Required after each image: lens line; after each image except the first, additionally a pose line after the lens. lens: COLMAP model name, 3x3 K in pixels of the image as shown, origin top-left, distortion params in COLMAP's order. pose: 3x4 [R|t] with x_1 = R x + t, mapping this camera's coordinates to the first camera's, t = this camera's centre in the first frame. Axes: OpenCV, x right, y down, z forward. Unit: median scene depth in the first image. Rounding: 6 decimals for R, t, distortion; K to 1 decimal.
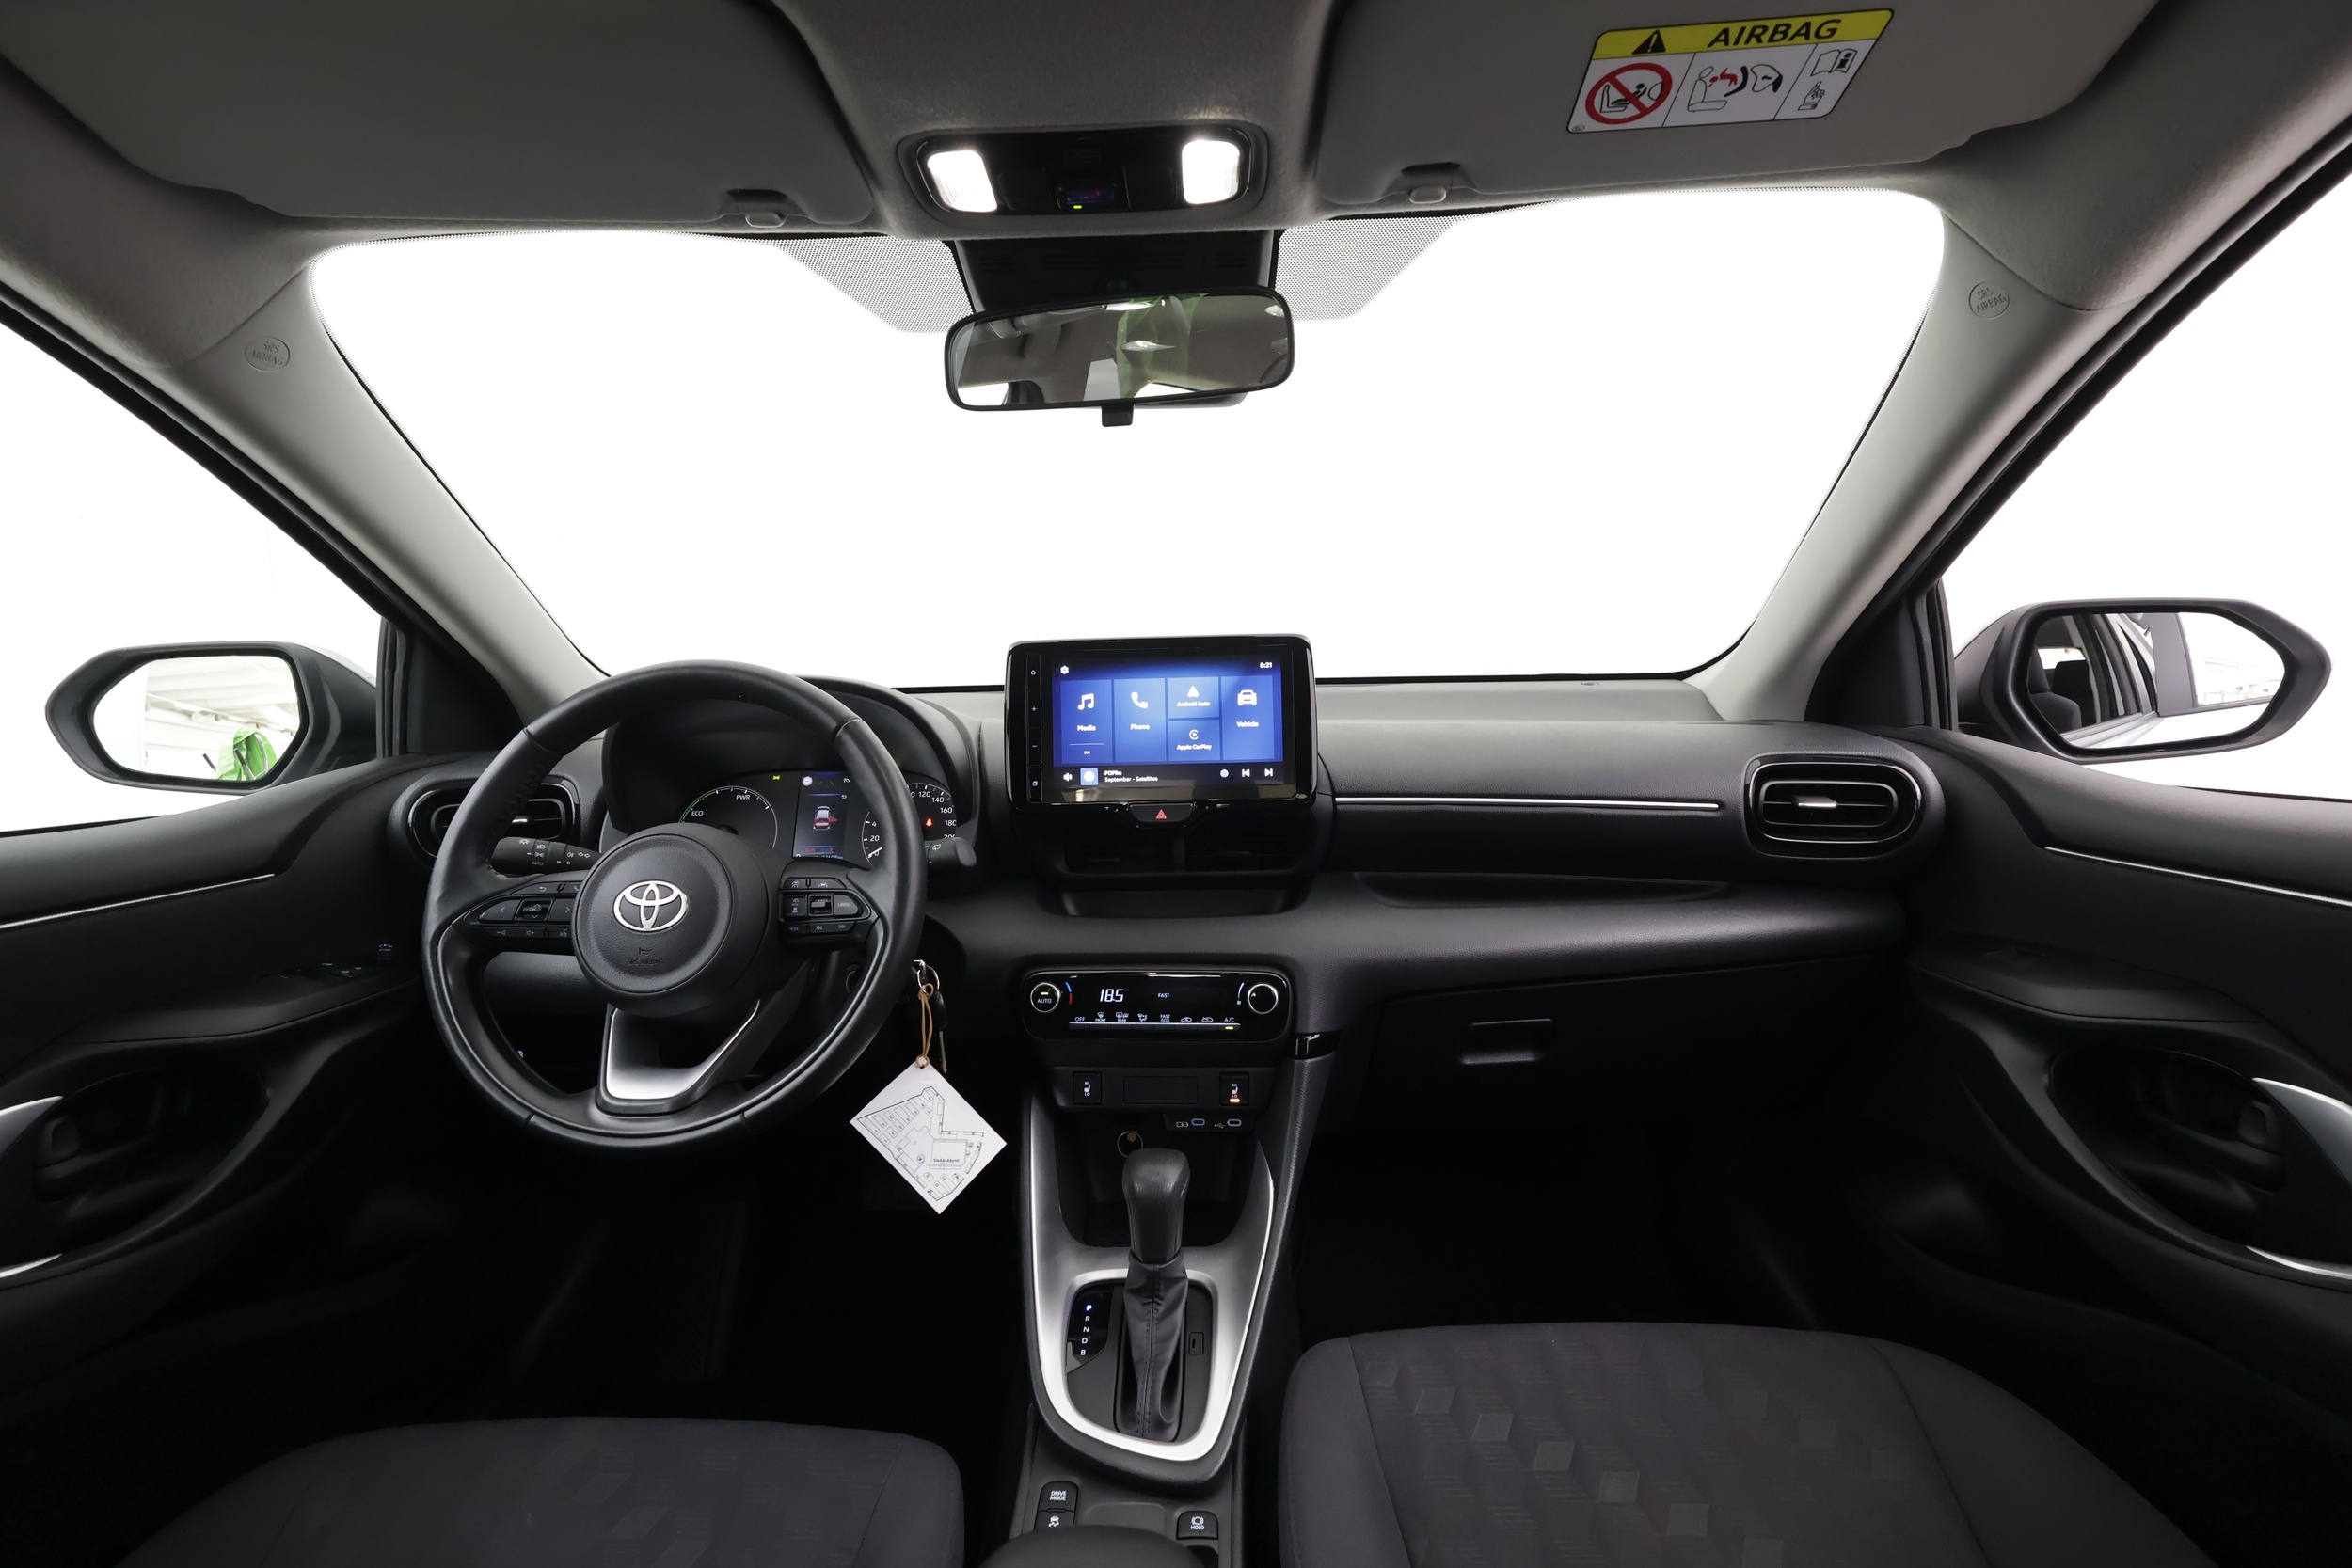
lens RADIAL K [[1076.0, 0, 1173.3], [0, 1076.0, 785.8], [0, 0, 1]] dist [0.000276, -0.000240]
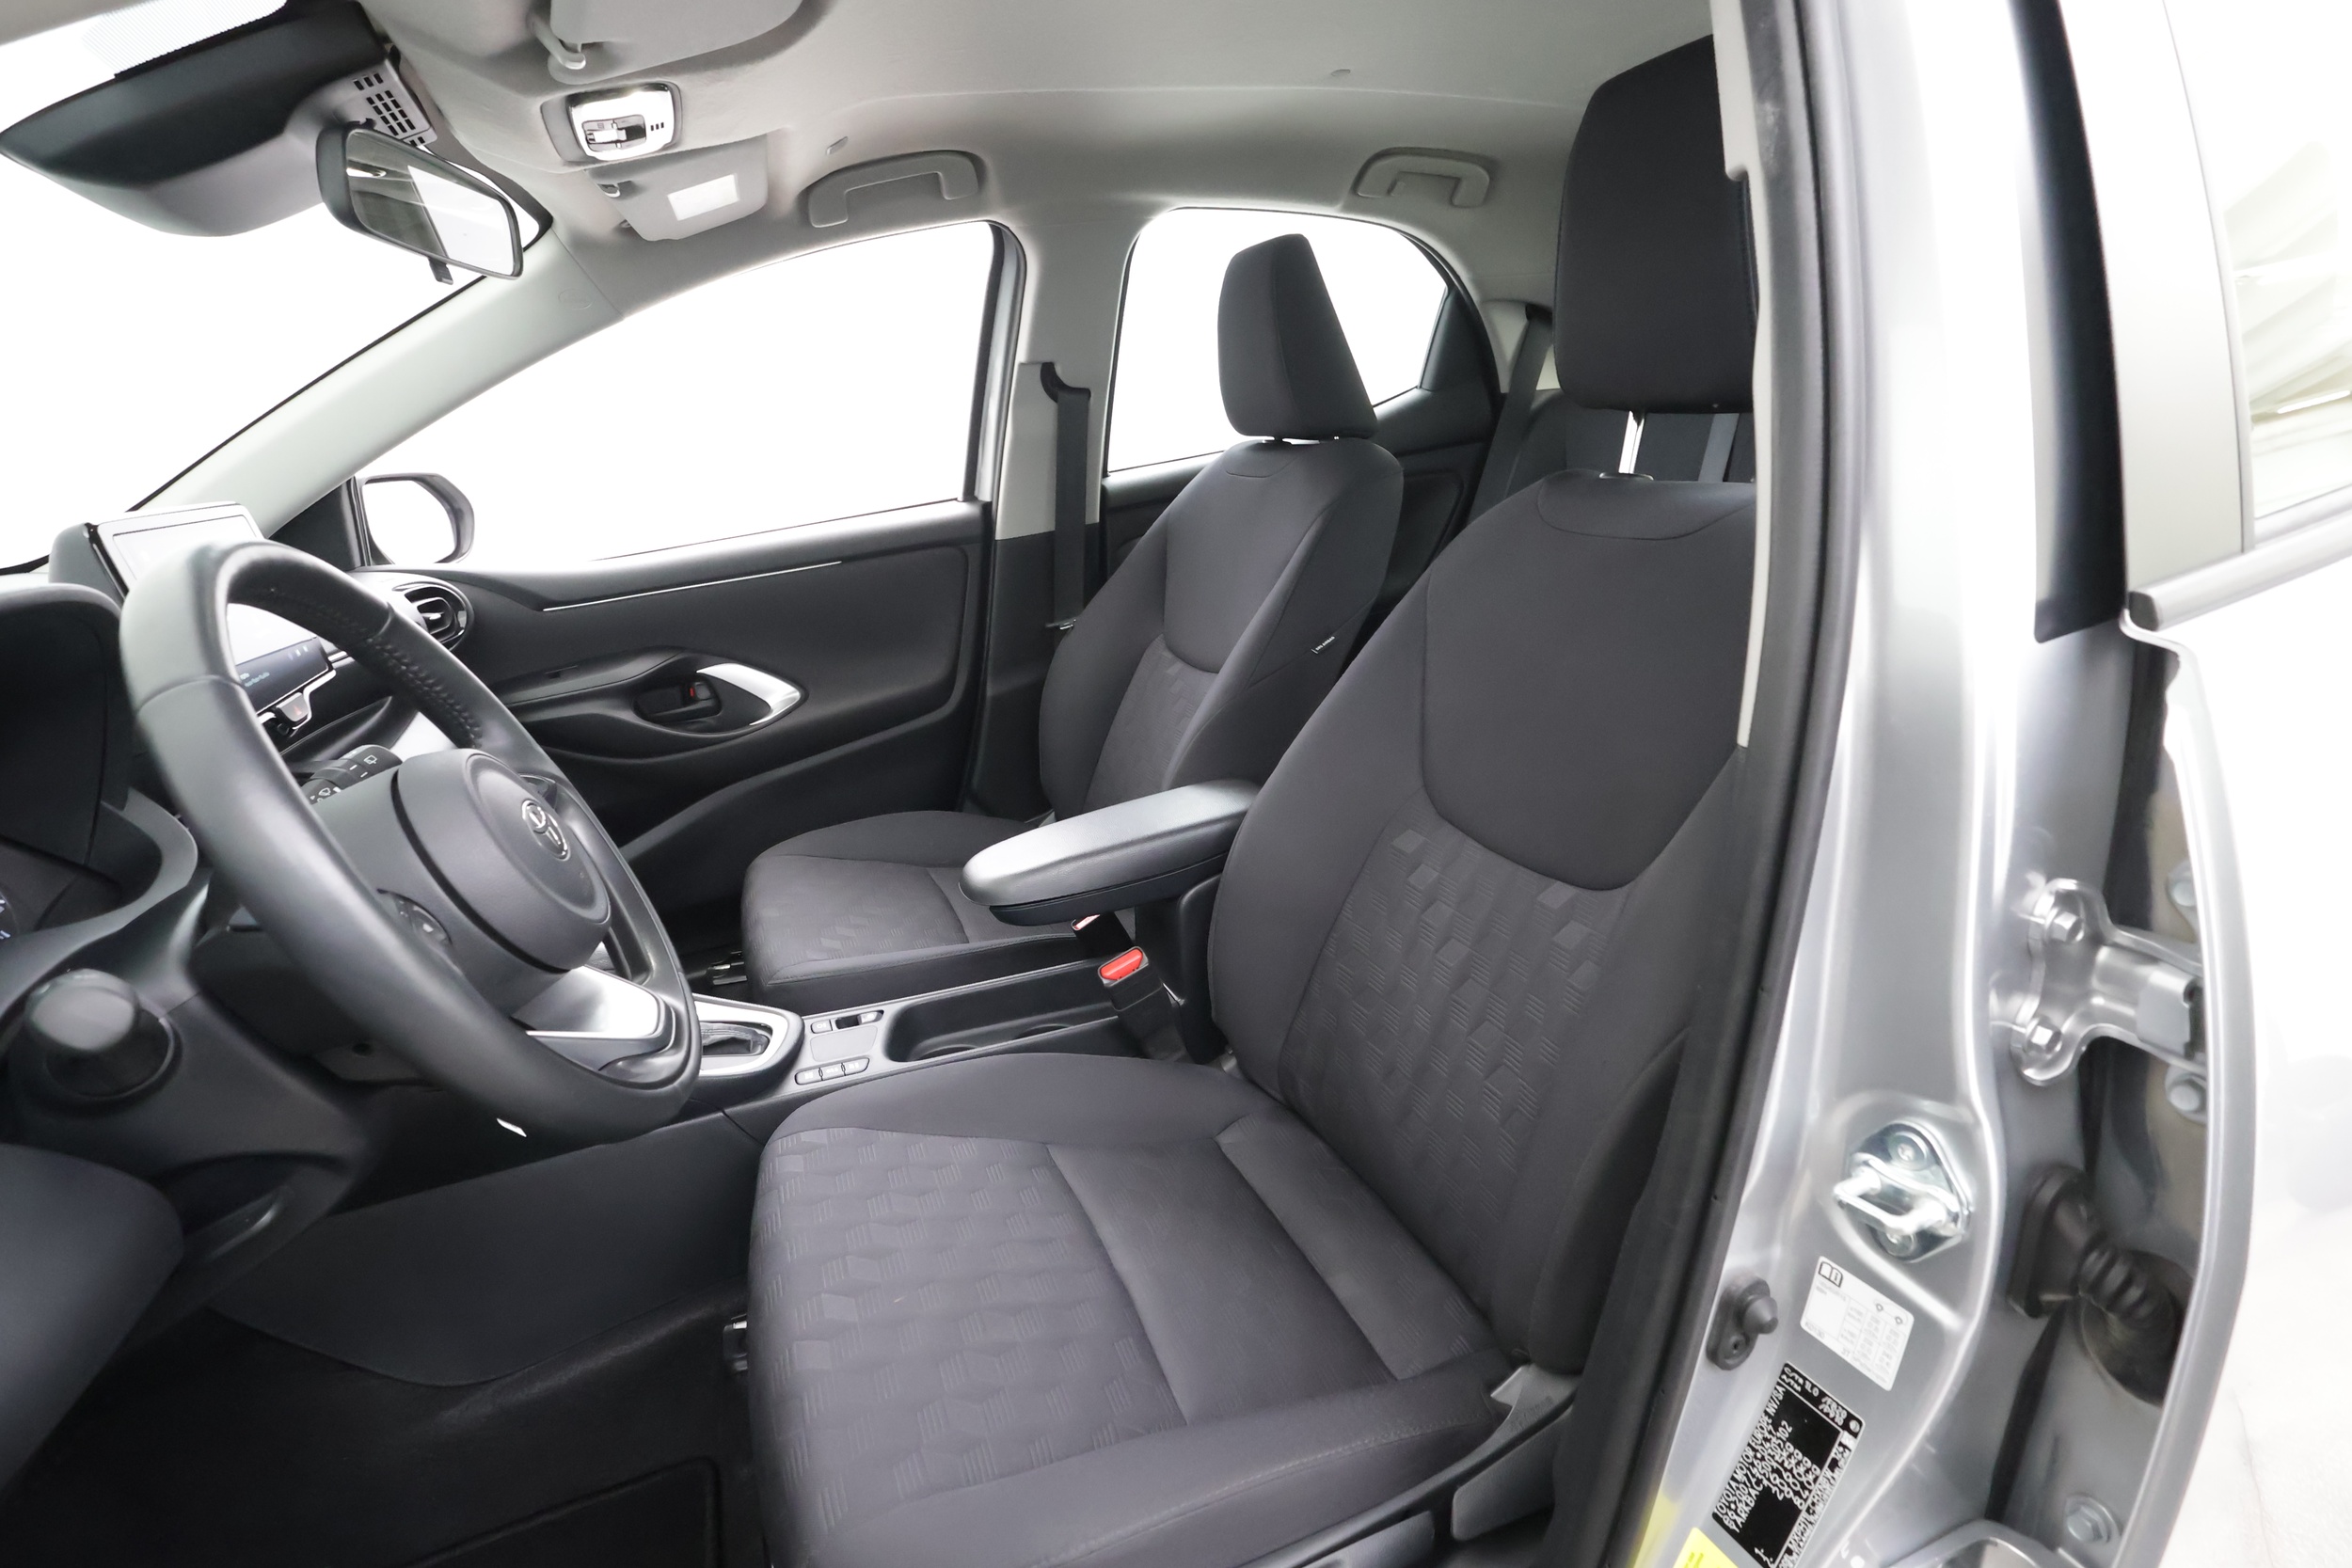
lens RADIAL K [[1079.2, 0, 1176.0], [0, 1079.2, 784.0], [0, 0, 1]] dist [-0.001508, 0.000181]
pose [[-0.415714, -0.247241, 0.875245, -1.102740], [0.200199, 0.913862, 0.353237, -0.087406], [-0.887188, 0.322069, -0.330407, 0.676187]]
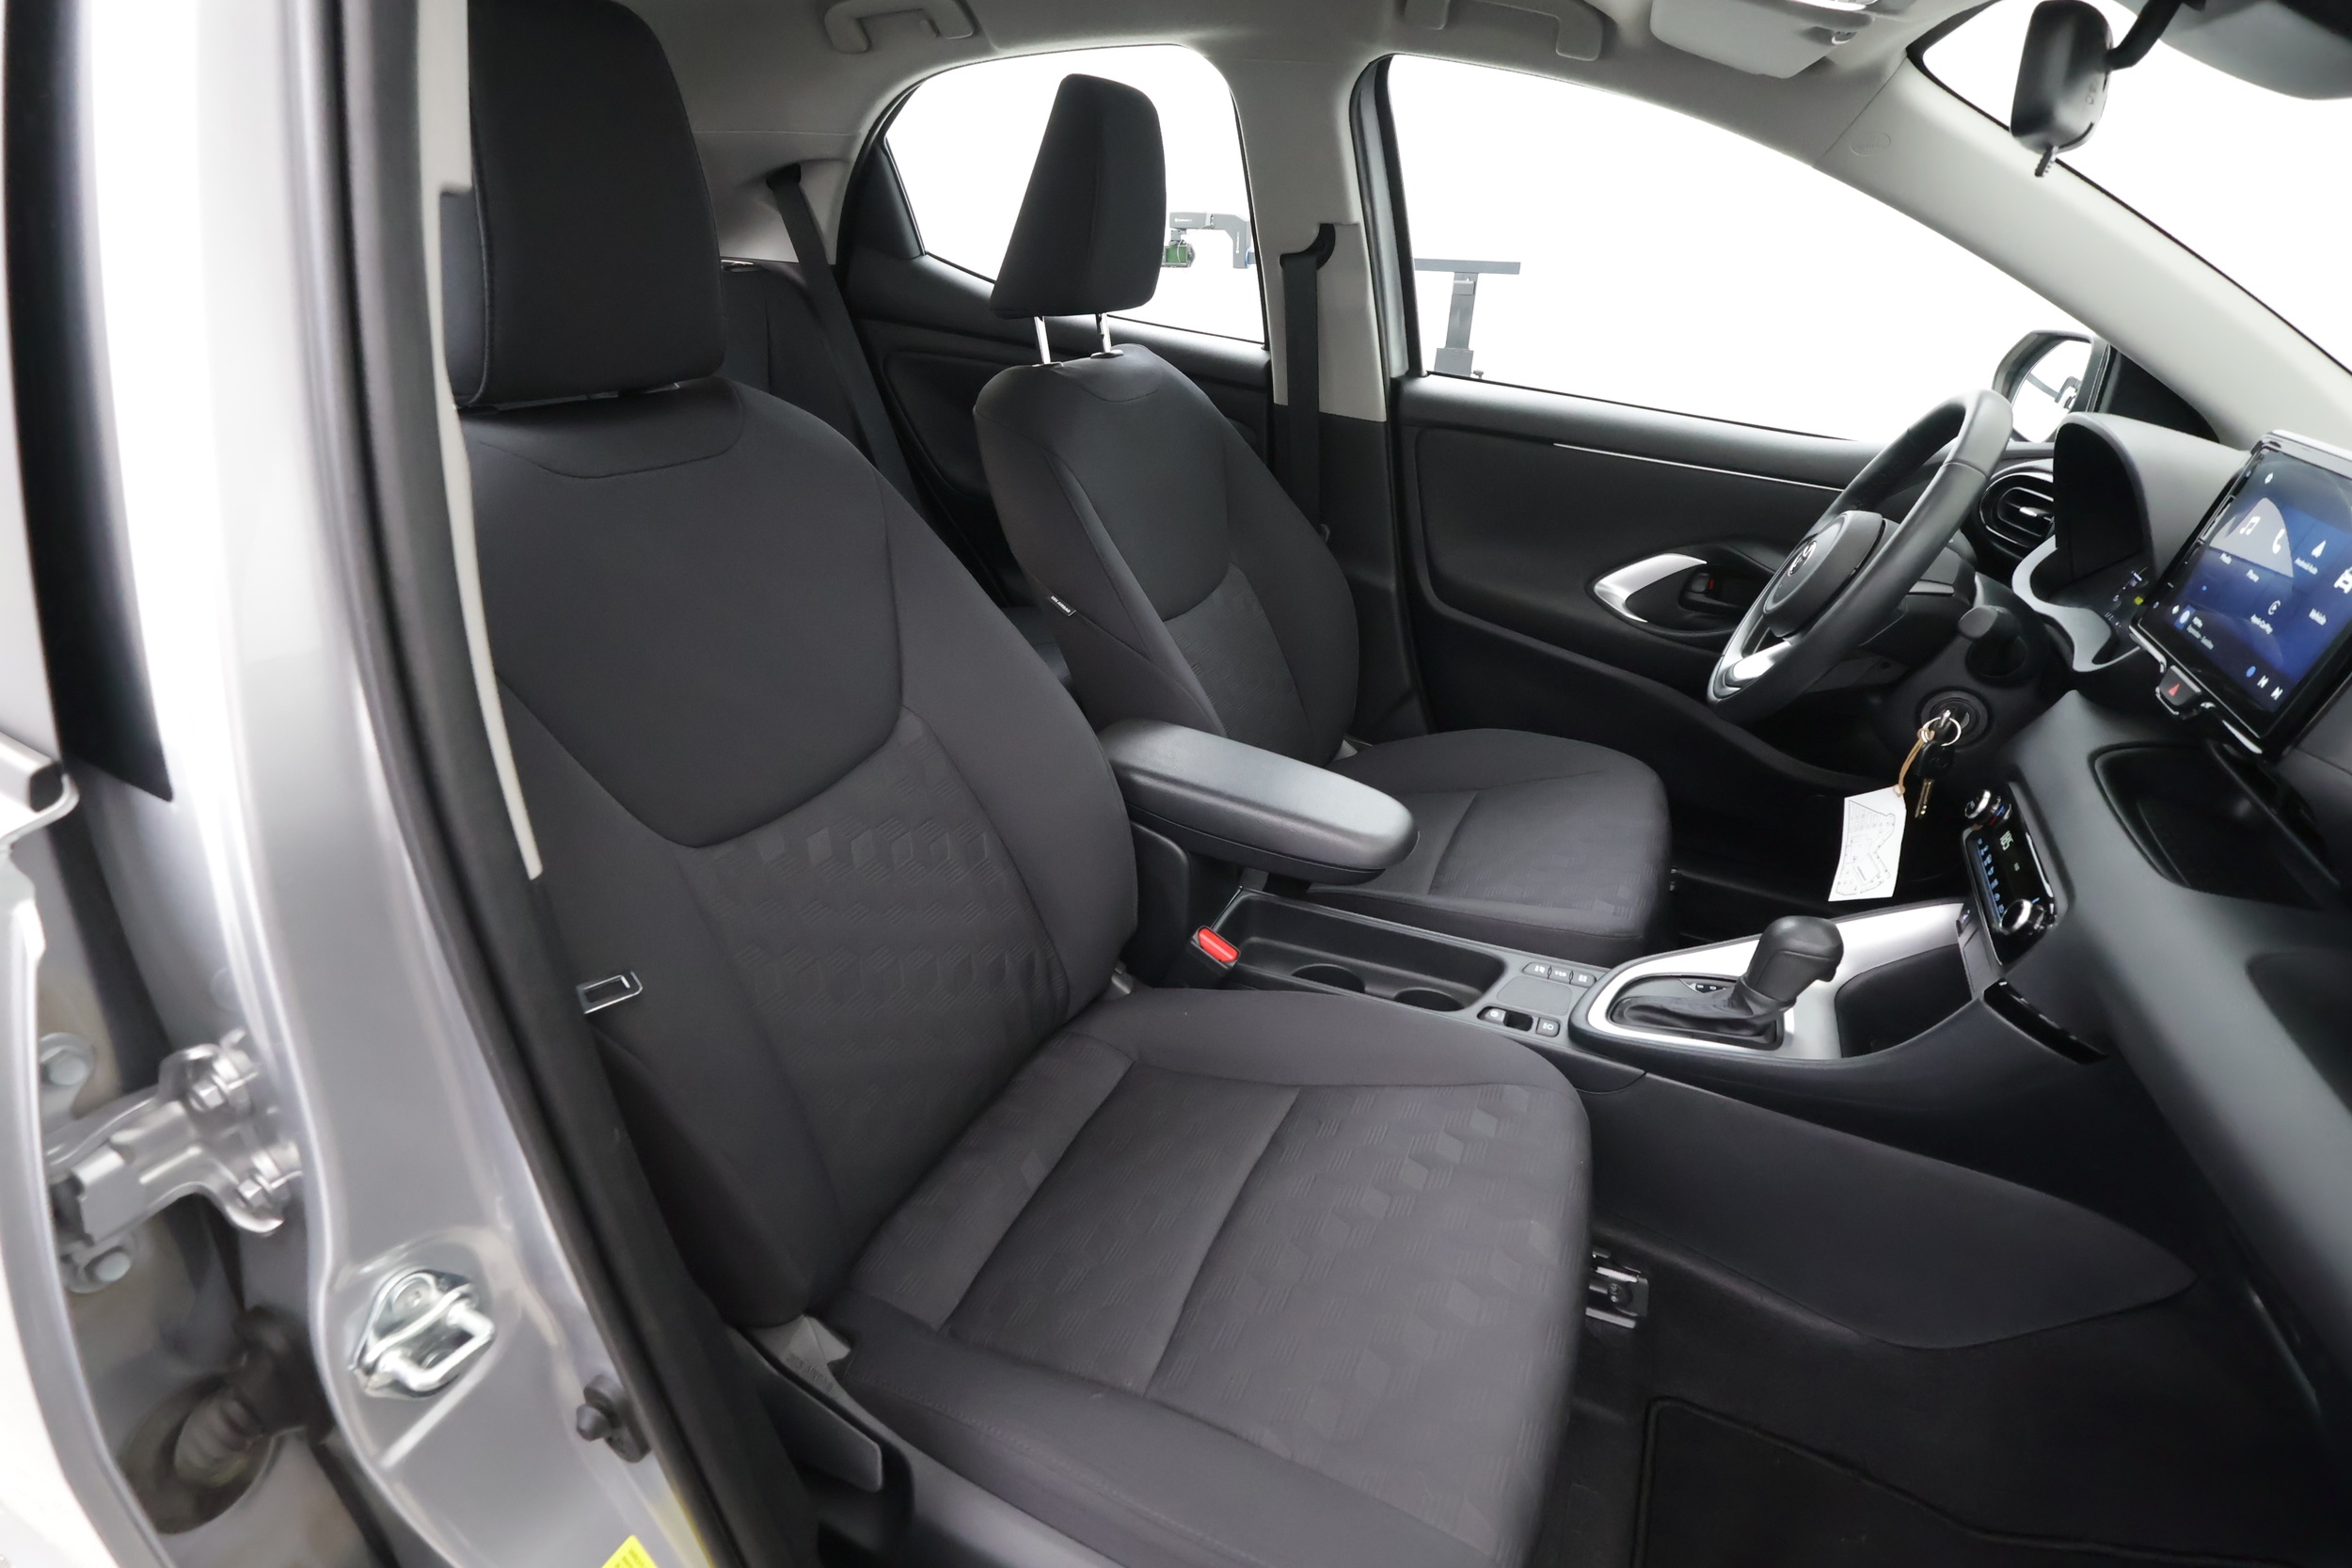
lens RADIAL K [[1089.1, 0, 1179.2], [0, 1089.1, 783.3], [0, 0, 1]] dist [0.000306, 0.001223]
pose [[-0.386756, 0.433422, -0.813981, 0.928599], [-0.151868, 0.840682, 0.519798, -0.213945], [0.909591, 0.324653, -0.259316, 0.585208]]
